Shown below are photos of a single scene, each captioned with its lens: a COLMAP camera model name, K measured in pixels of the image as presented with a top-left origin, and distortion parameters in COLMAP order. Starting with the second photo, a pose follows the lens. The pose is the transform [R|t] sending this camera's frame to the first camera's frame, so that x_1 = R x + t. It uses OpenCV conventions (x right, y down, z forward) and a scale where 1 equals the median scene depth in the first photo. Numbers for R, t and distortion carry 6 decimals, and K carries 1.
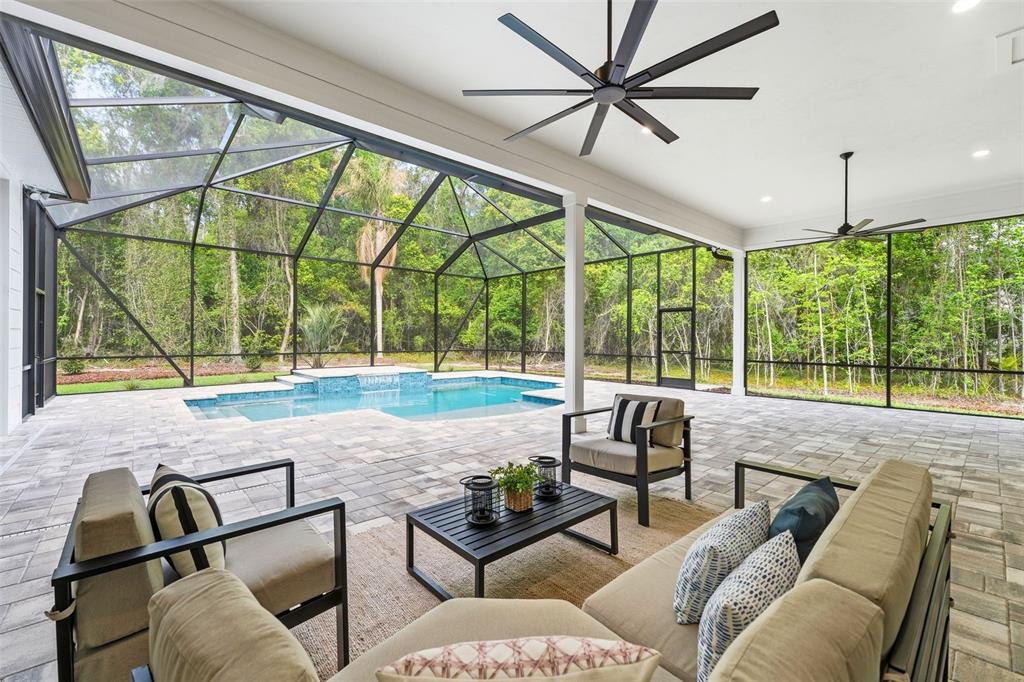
lens RADIAL K [[429.7, 0, 515.4], [0, 429.7, 335.7], [0, 0, 1]] dist [-0.000399, -0.000035]
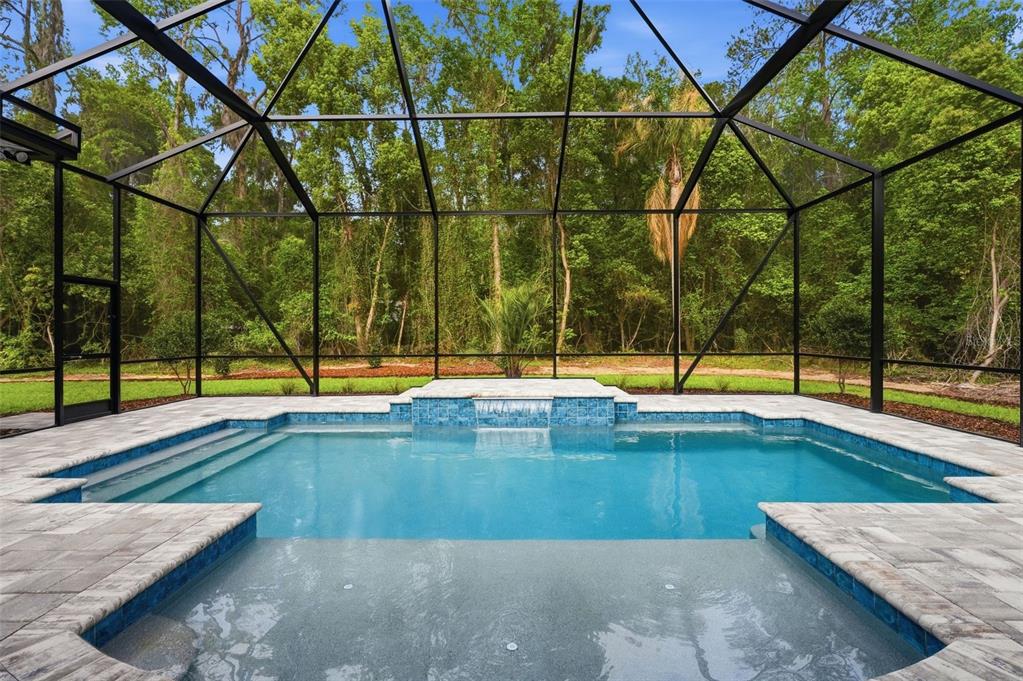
lens RADIAL K [[482.7, 0, 508.4], [0, 482.7, 342.7], [0, 0, 1]] dist [-0.000501, 0.000423]
pose [[0.736643, 0.007832, -0.676237, 0.072402], [0.009427, 0.999717, 0.021847, 0.005111], [0.676216, -0.022468, 0.736360, 0.413922]]
